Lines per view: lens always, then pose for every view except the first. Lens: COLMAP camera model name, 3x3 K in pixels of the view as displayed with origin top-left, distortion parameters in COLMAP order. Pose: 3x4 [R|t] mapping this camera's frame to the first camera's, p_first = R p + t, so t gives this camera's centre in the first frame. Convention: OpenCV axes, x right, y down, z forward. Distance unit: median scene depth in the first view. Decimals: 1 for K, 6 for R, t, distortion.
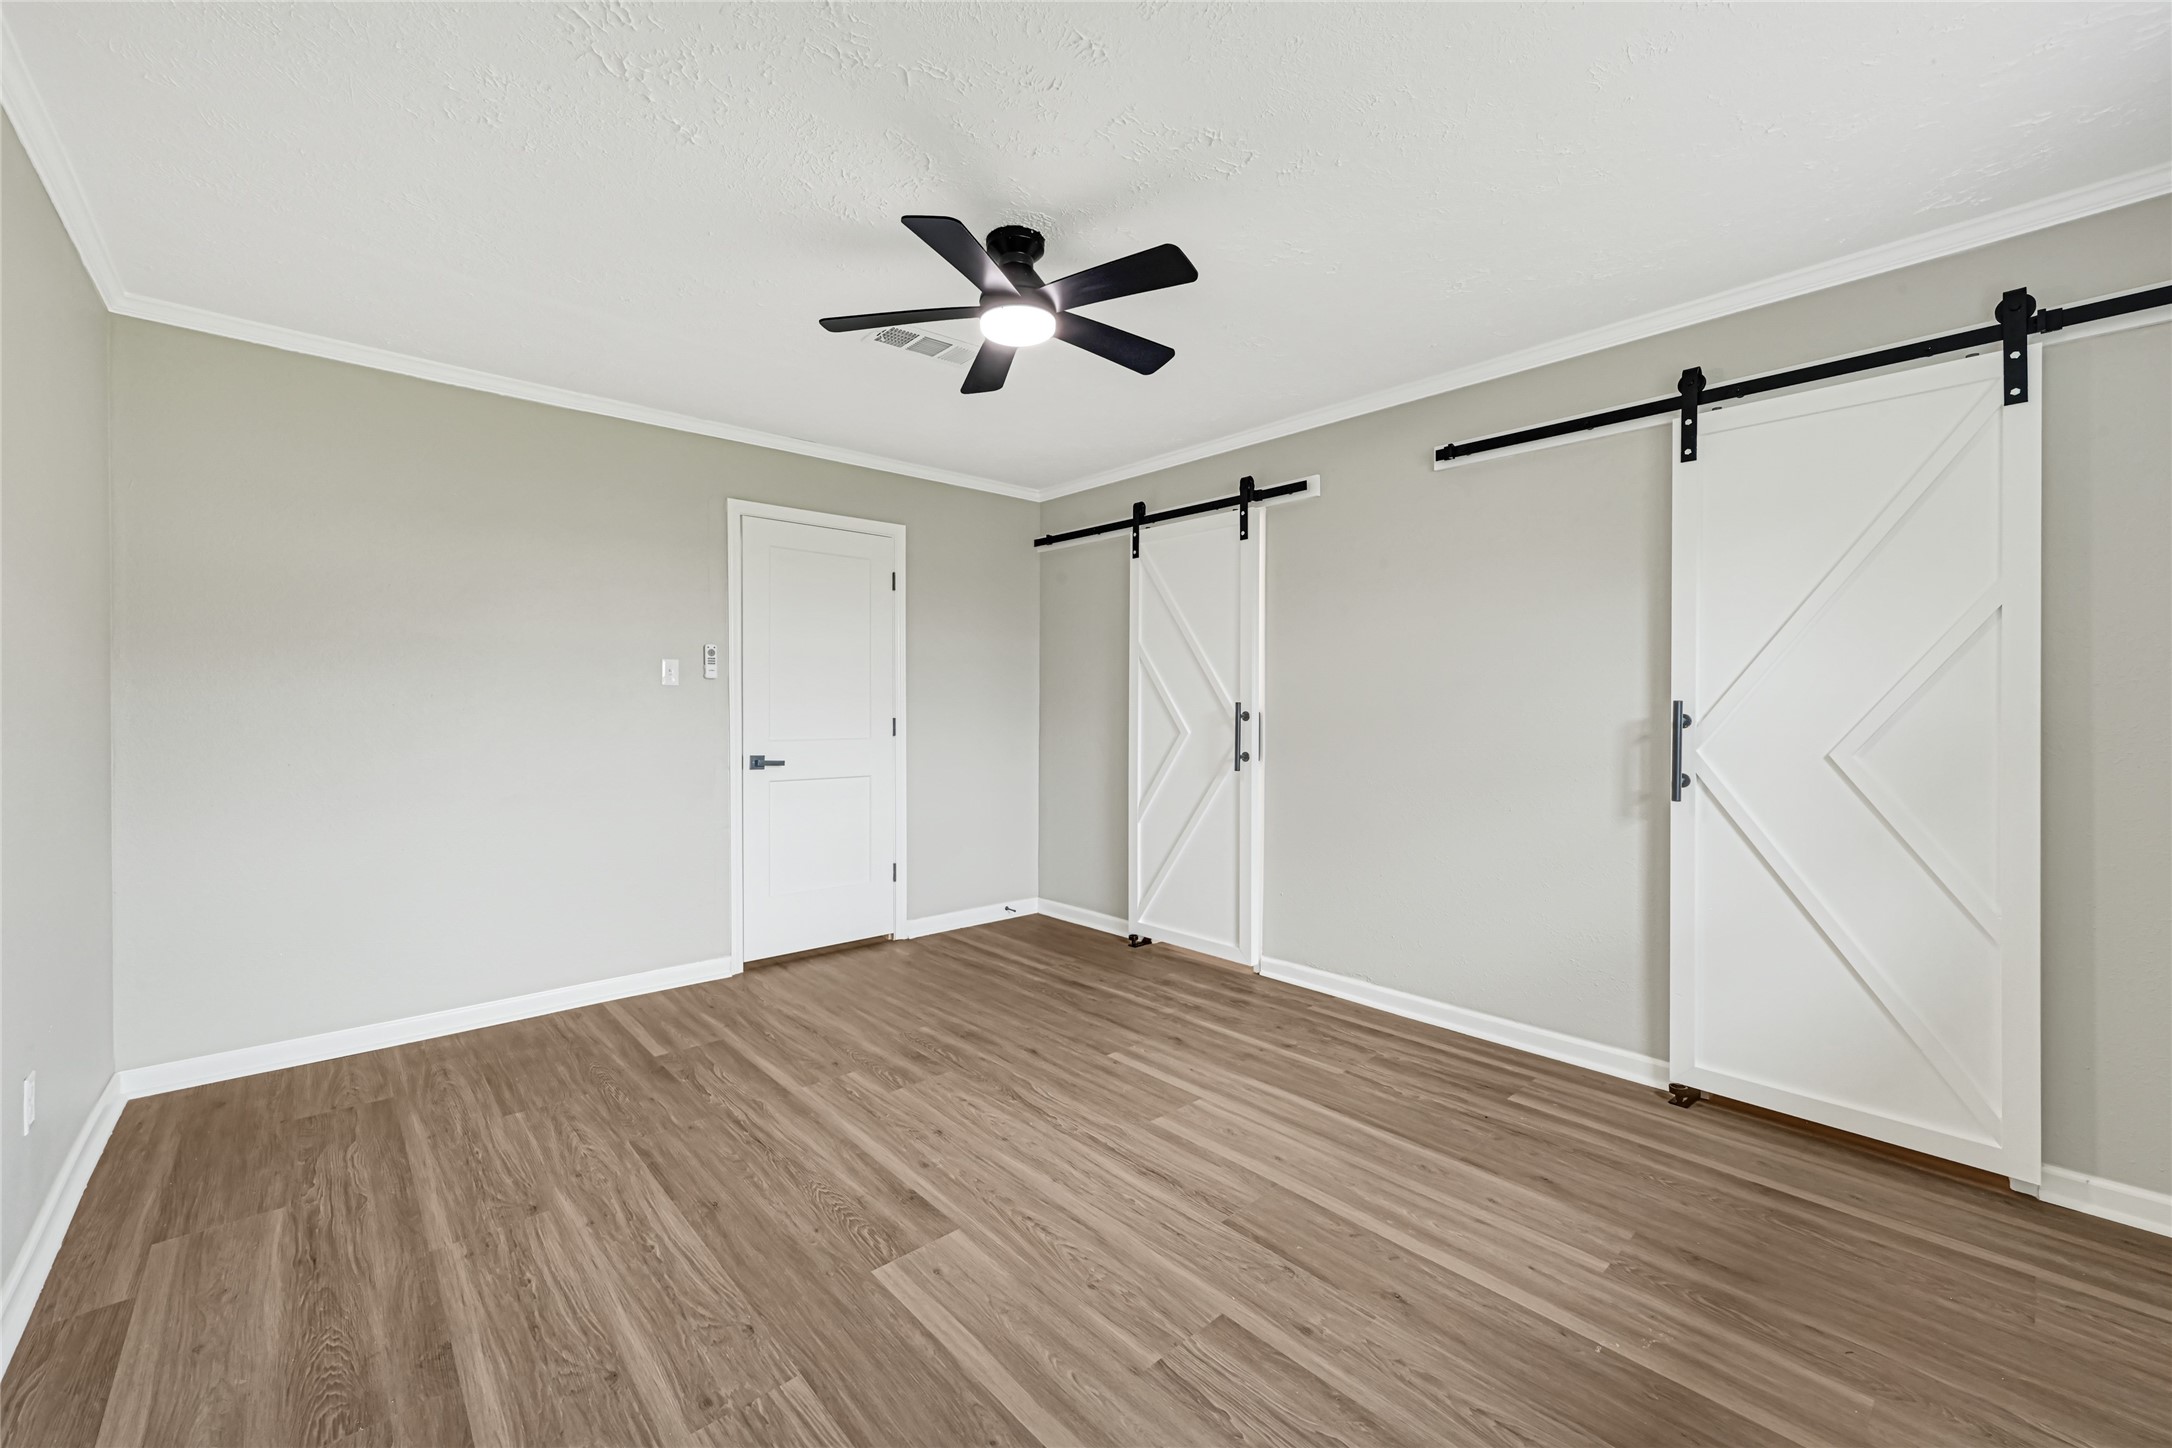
lens RADIAL K [[881.0, 0, 1092.0], [0, 881.0, 722.3], [0, 0, 1]] dist [-0.001021, -0.000324]
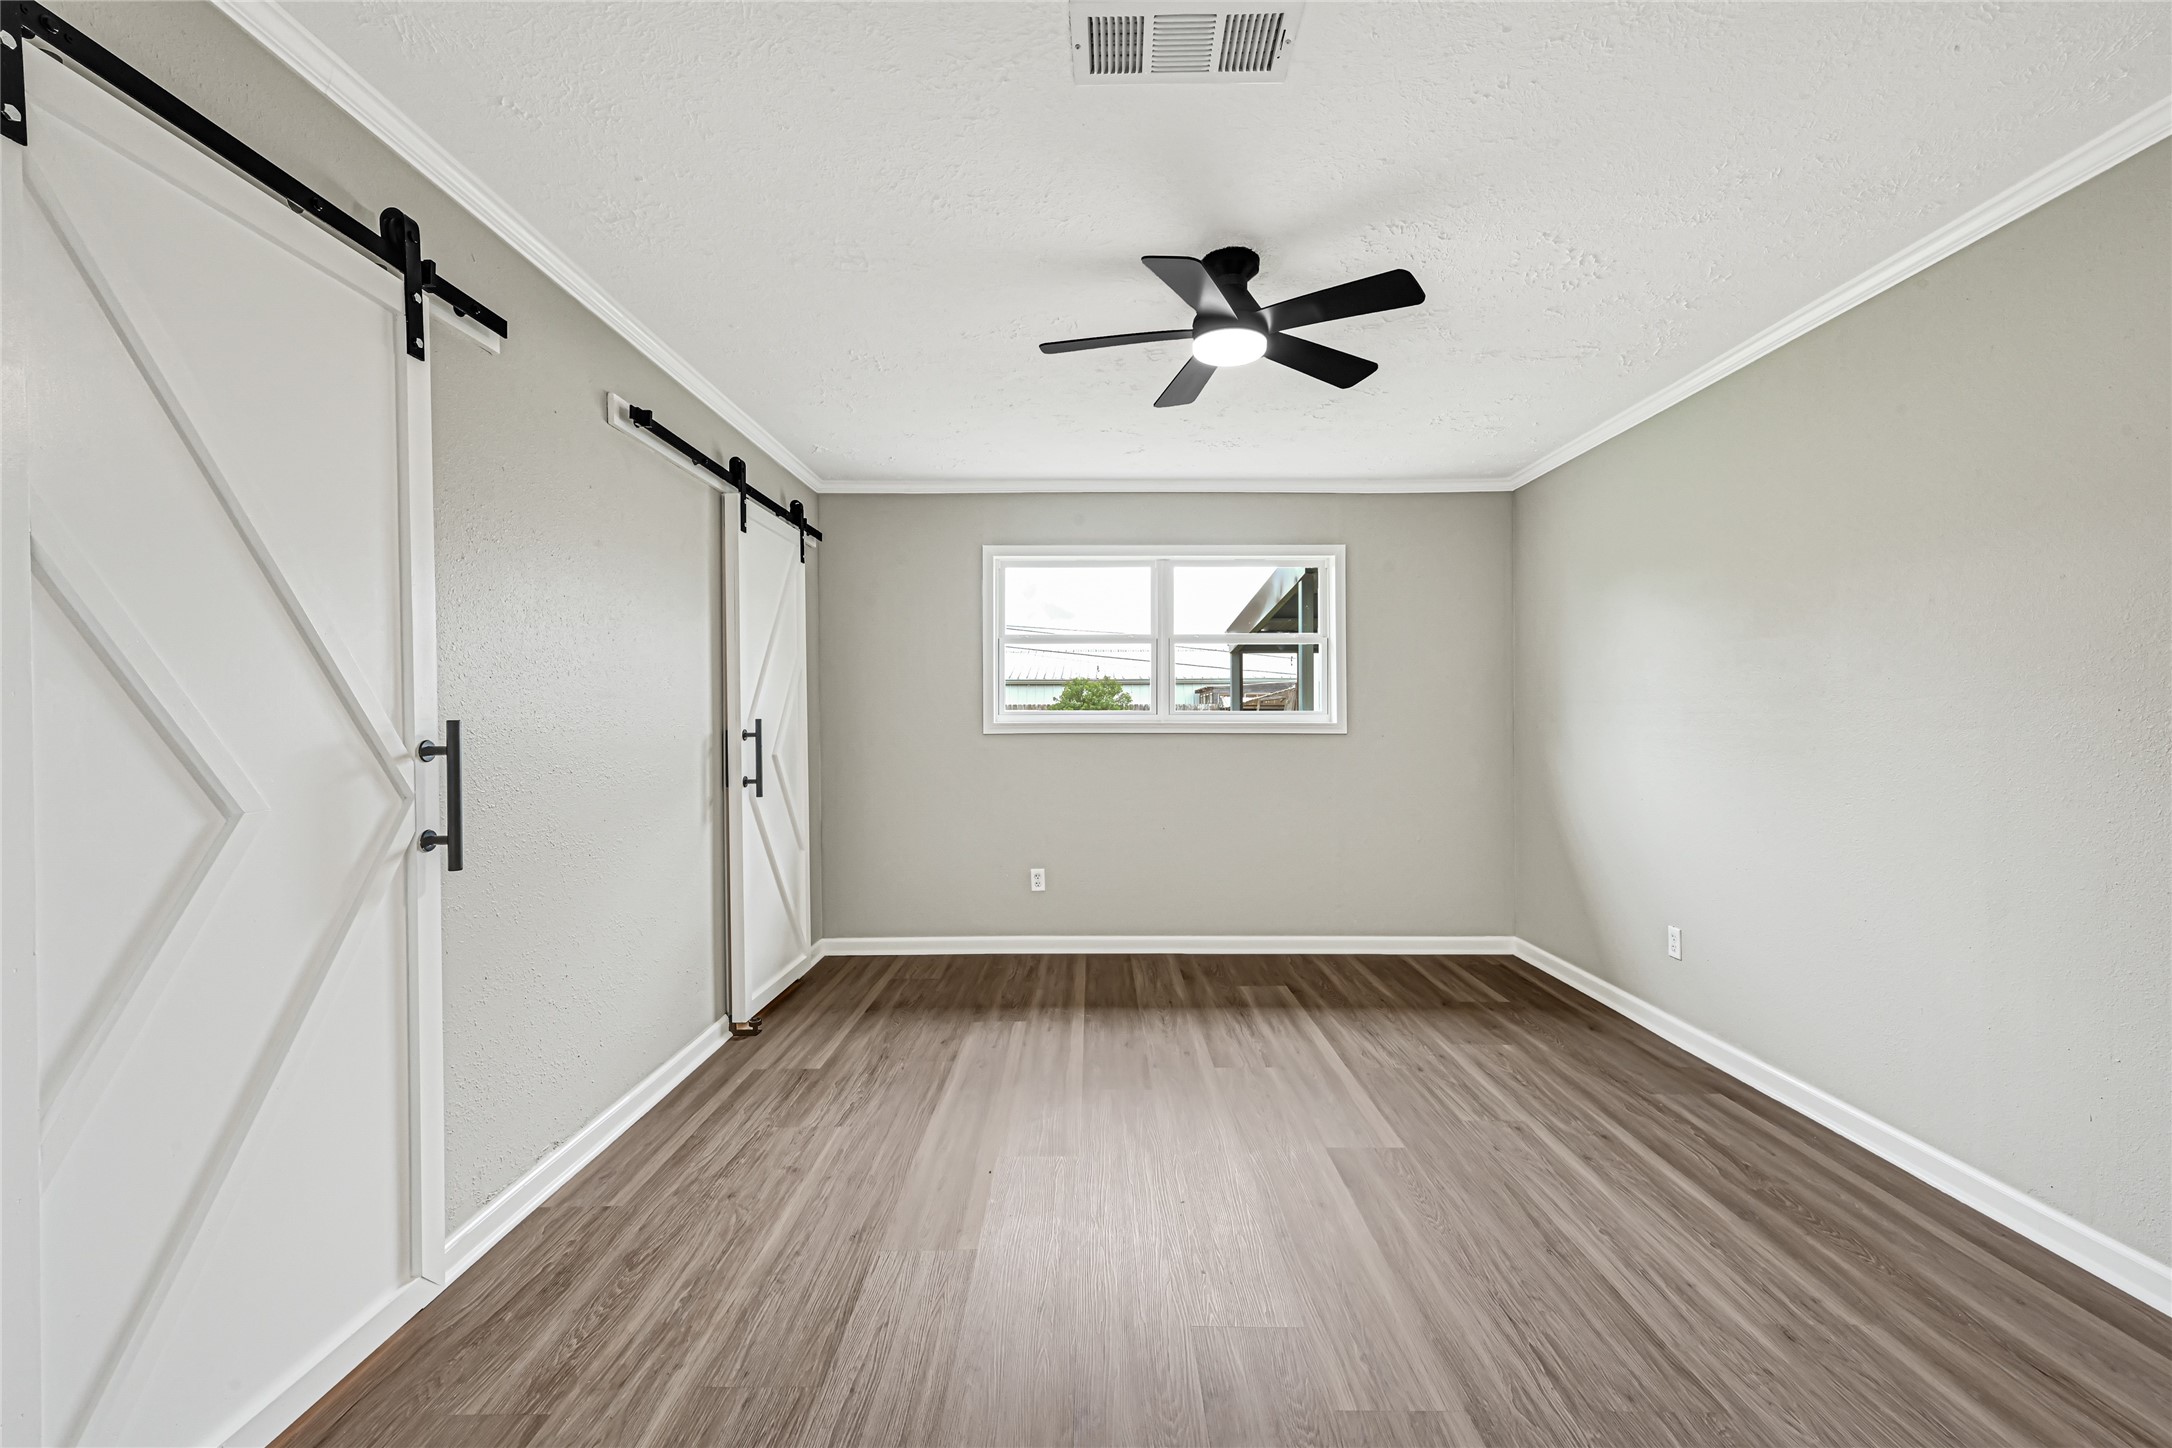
lens RADIAL K [[881.0, 0, 1092.0], [0, 881.0, 722.3], [0, 0, 1]] dist [-0.001021, -0.000324]
pose [[-0.740790, 0.000447, 0.671737, -0.601138], [0.017936, 0.999656, 0.019114, -0.037833], [-0.671497, 0.026207, -0.740543, 1.730272]]
